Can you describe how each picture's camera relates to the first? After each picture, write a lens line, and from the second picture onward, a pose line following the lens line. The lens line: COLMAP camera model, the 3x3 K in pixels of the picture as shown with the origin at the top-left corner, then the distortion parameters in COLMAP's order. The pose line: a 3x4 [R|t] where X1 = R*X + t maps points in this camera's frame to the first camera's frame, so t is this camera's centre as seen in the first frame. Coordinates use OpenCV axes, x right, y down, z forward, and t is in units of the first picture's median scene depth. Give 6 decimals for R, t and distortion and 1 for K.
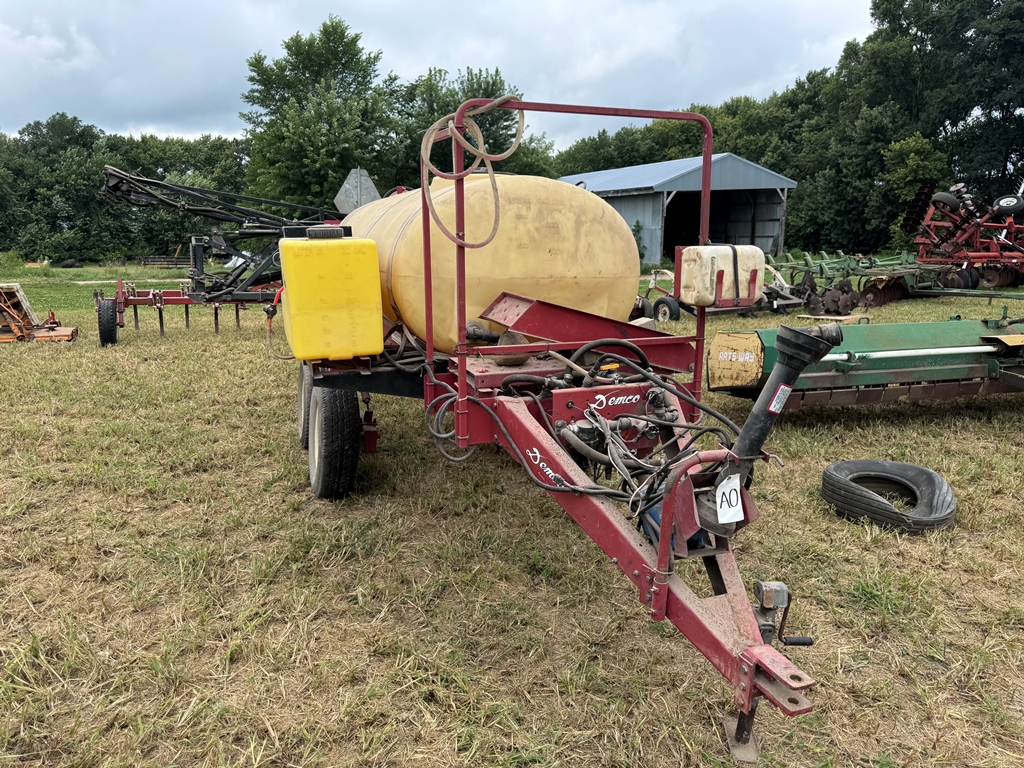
lens RADIAL K [[717.7, 0, 512.0], [0, 717.7, 384.0], [0, 0, 1]] dist [0.027080, -0.039958]
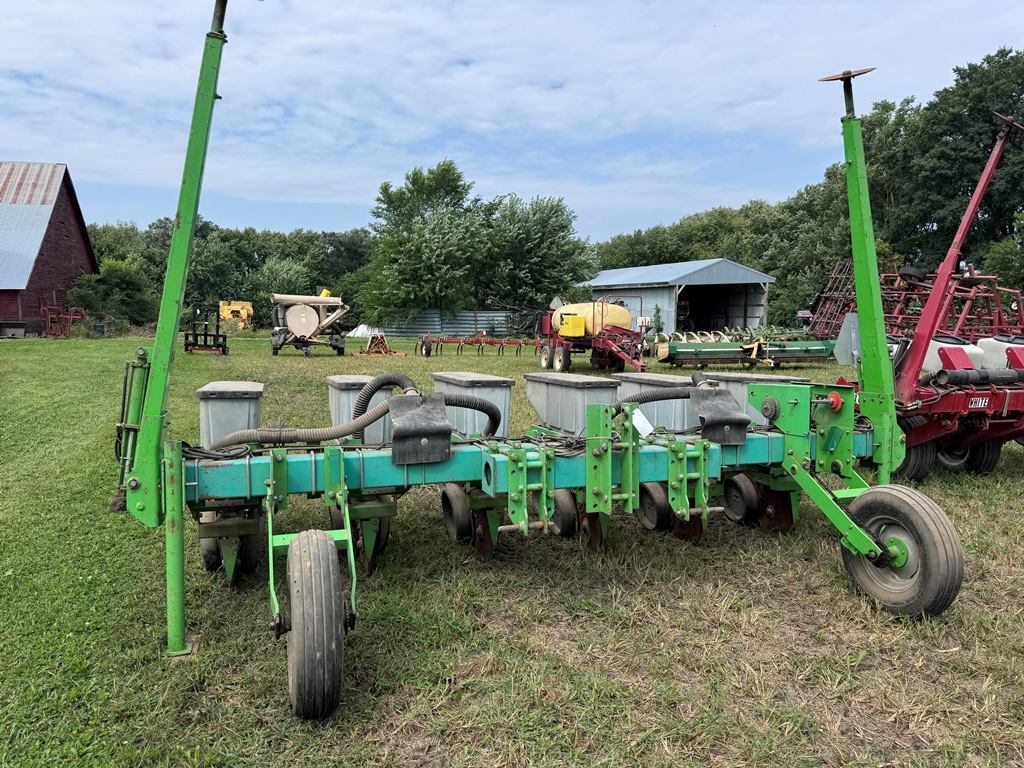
lens RADIAL K [[696.7, 0, 516.7], [0, 696.7, 419.6], [0, 0, 1]] dist [0.009028, -0.040006]
pose [[0.998760, 0.015866, -0.047194, -0.028745], [-0.018376, 0.998413, -0.053232, 0.058701], [0.046275, 0.054033, 0.997466, -0.281937]]
